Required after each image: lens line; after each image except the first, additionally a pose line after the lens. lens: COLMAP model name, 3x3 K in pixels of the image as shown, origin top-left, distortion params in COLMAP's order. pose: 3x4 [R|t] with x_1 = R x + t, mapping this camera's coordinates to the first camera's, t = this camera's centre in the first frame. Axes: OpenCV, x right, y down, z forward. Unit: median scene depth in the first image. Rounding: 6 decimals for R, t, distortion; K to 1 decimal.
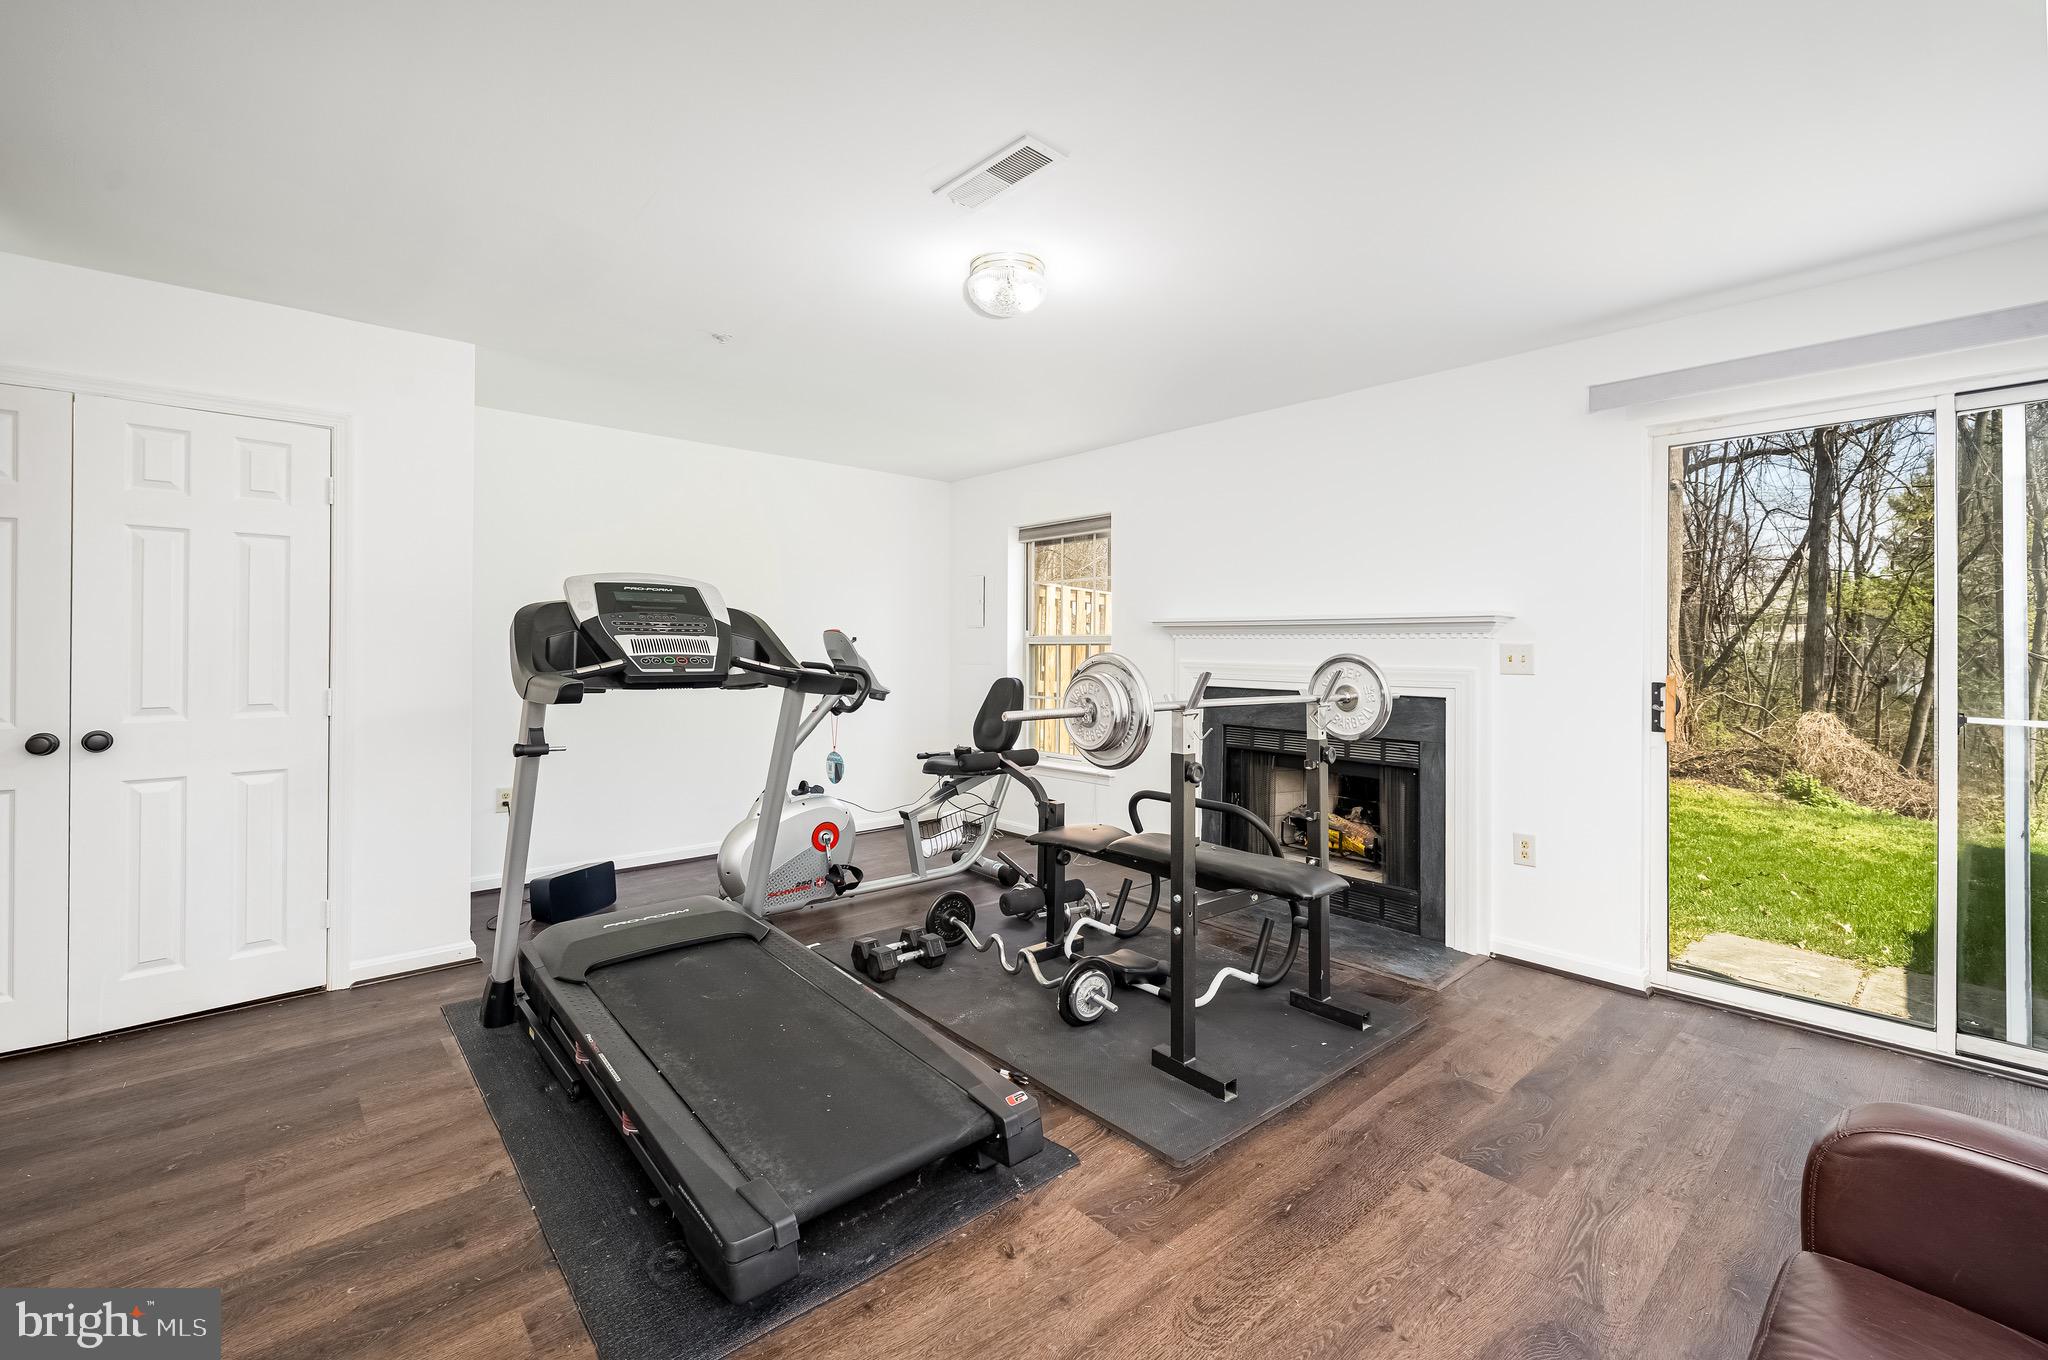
lens RADIAL K [[854.4, 0, 1018.3], [0, 854.4, 644.8], [0, 0, 1]] dist [0.002599, 0.000297]
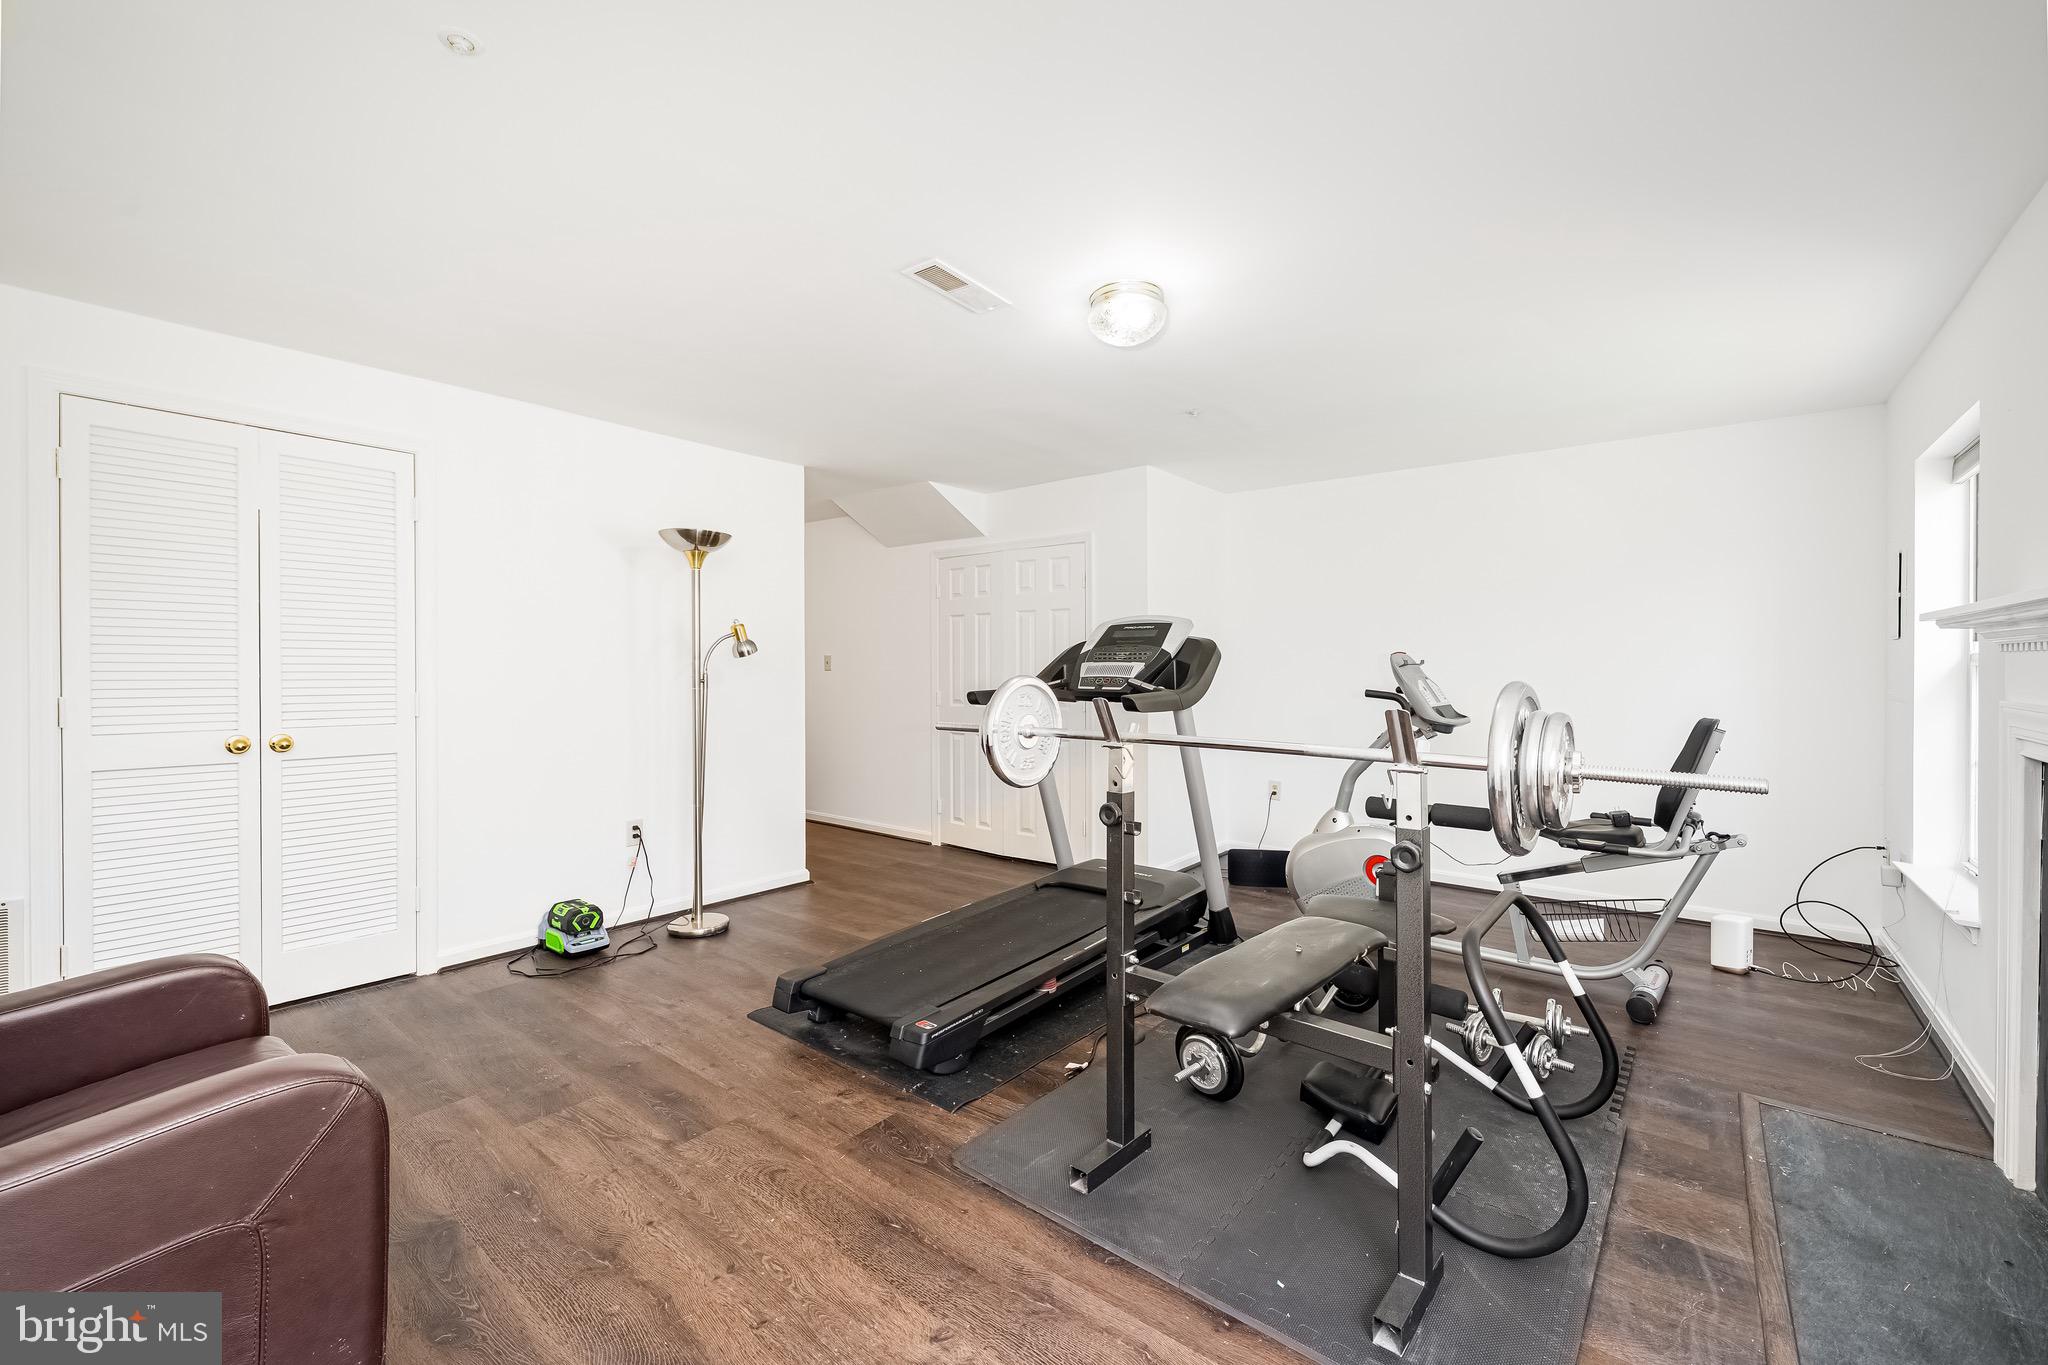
lens RADIAL K [[817.1, 0, 1033.3], [0, 817.1, 677.9], [0, 0, 1]] dist [-0.000395, 0.000001]
pose [[0.190949, 0.004026, -0.981592, 1.257747], [0.001086, 0.999990, 0.004313, 0.012699], [0.981599, -0.001889, 0.190942, 0.958066]]
